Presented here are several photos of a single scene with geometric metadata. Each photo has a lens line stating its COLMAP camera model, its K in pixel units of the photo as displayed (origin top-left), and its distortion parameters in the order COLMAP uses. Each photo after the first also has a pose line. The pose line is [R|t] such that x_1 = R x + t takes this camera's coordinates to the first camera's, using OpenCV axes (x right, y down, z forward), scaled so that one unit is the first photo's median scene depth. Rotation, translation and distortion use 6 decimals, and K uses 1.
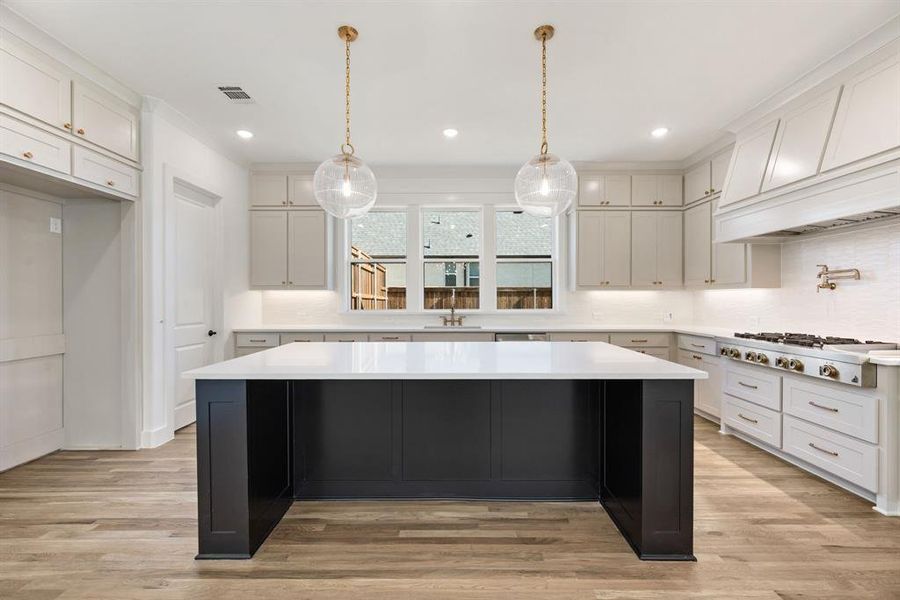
lens RADIAL K [[359.2, 0, 450.0], [0, 359.2, 300.0], [0, 0, 1]] dist [0.000008, -0.000068]
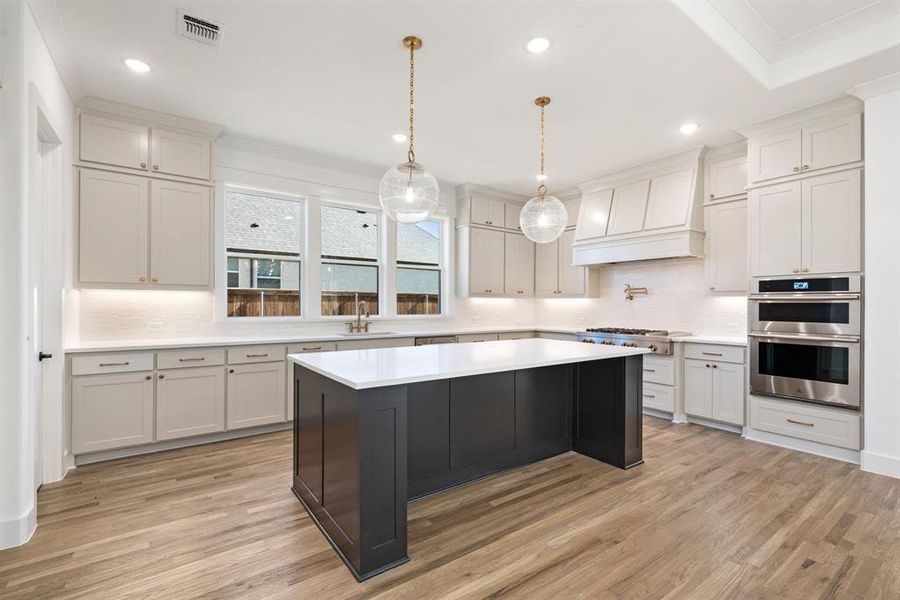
lens RADIAL K [[405.1, 0, 453.8], [0, 405.1, 305.4], [0, 0, 1]] dist [0.002097, 0.000143]
pose [[0.806045, 0.004125, 0.591840, -0.475795], [-0.003888, 0.999991, -0.001674, 0.001303], [-0.591841, -0.000952, 0.806054, 0.002617]]
